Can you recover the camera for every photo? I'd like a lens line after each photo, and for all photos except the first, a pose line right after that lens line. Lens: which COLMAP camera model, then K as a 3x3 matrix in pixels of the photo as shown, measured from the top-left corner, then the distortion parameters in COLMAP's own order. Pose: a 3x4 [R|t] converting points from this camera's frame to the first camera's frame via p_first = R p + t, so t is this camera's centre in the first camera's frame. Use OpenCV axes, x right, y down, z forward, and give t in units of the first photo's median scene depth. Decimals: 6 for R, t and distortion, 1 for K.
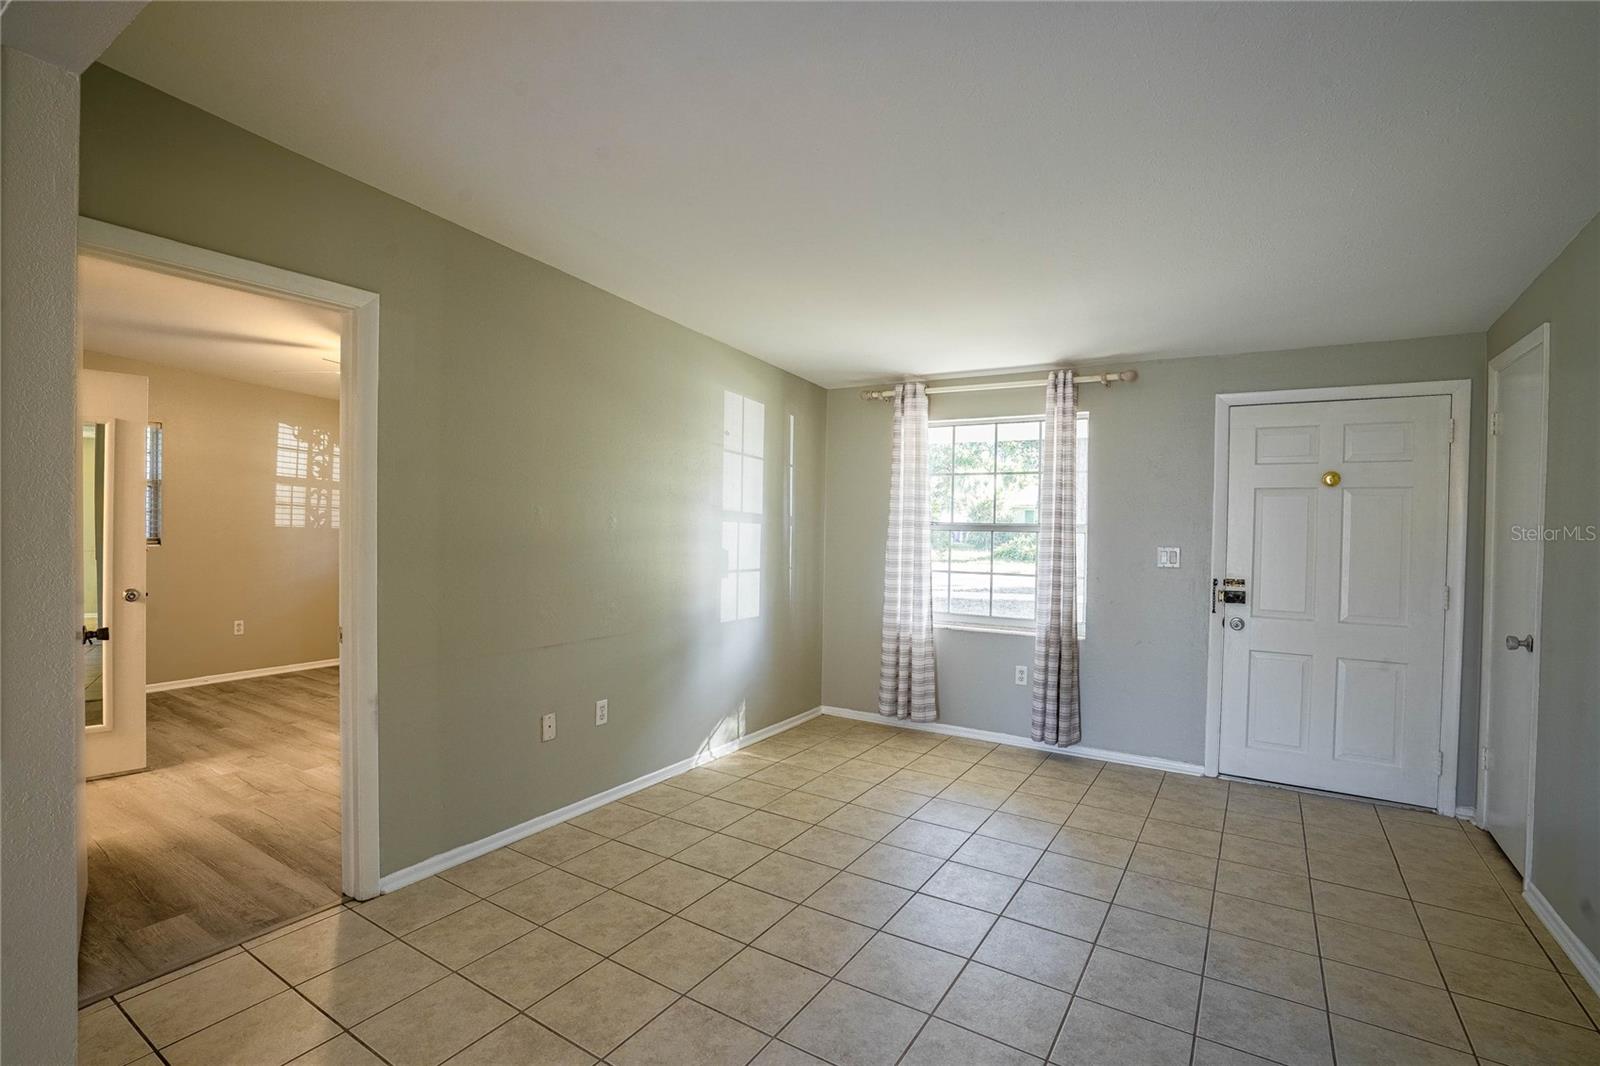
lens RADIAL K [[742.5, 0, 782.4], [0, 742.5, 531.0], [0, 0, 1]] dist [-0.038576, 0.003879]
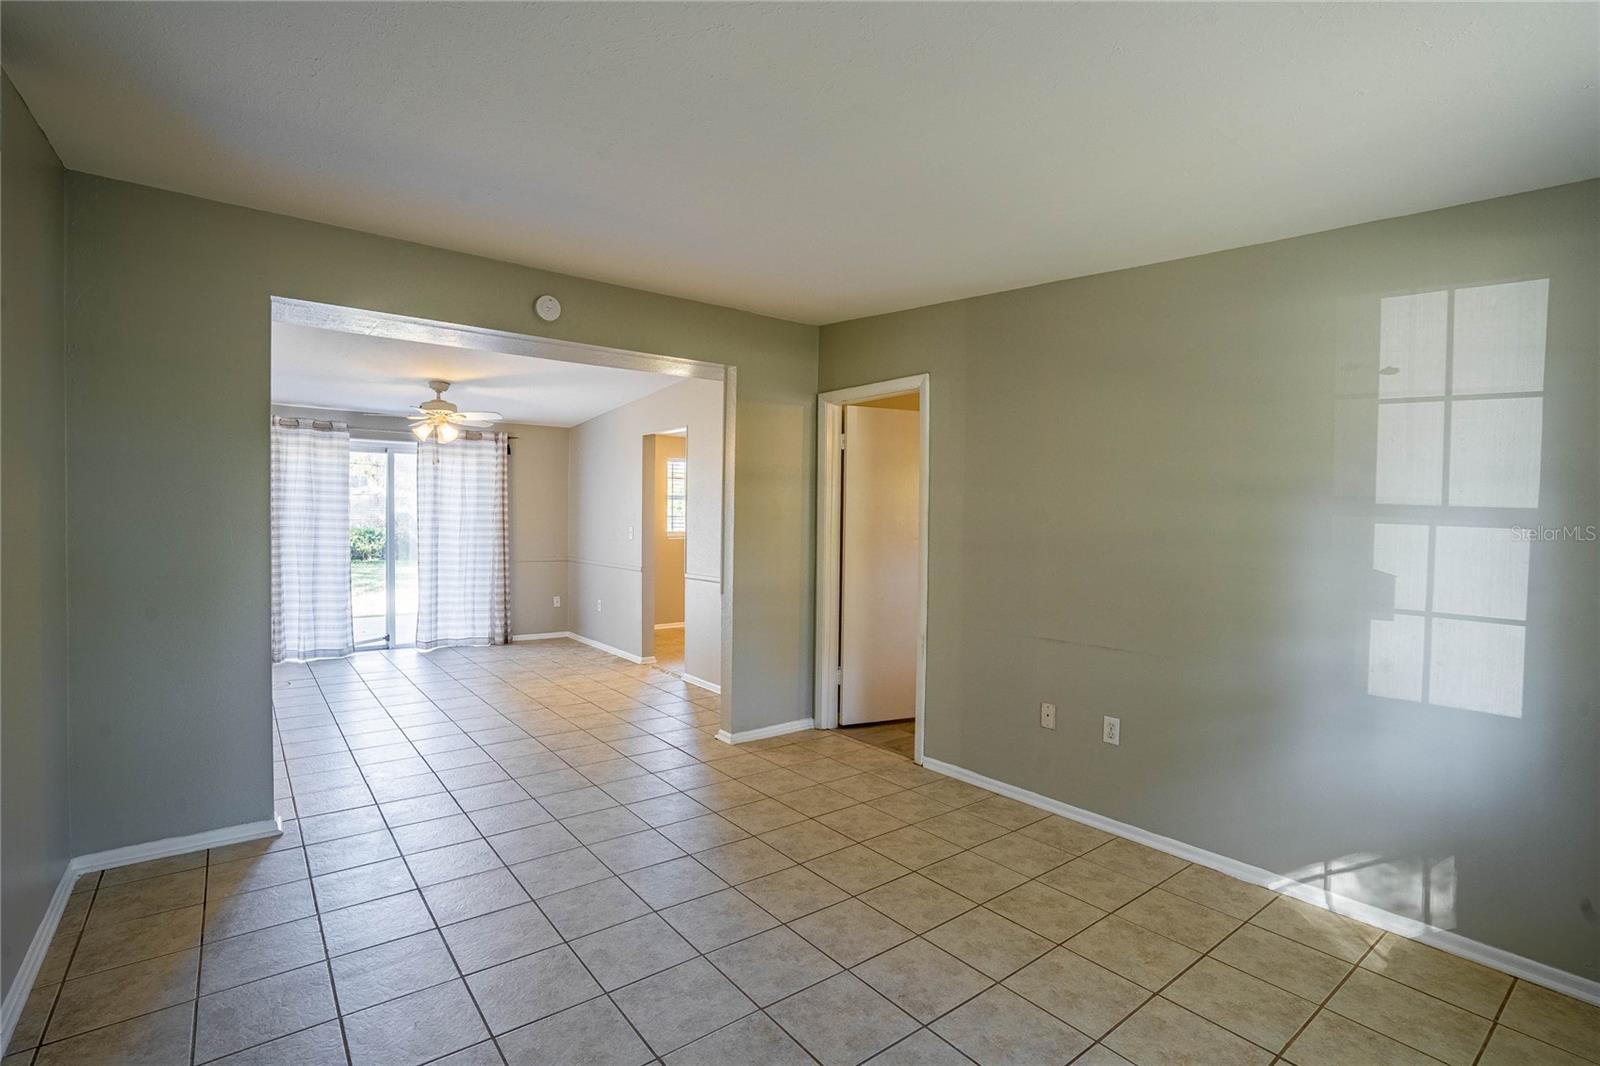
lens RADIAL K [[742.5, 0, 795.5], [0, 742.5, 533.3], [0, 0, 1]] dist [-0.038576, 0.003879]
pose [[-0.322318, 0.002124, -0.946629, 0.639094], [-0.027730, 0.999547, 0.011685, 0.001321], [0.946225, 0.030016, -0.322113, 0.788958]]
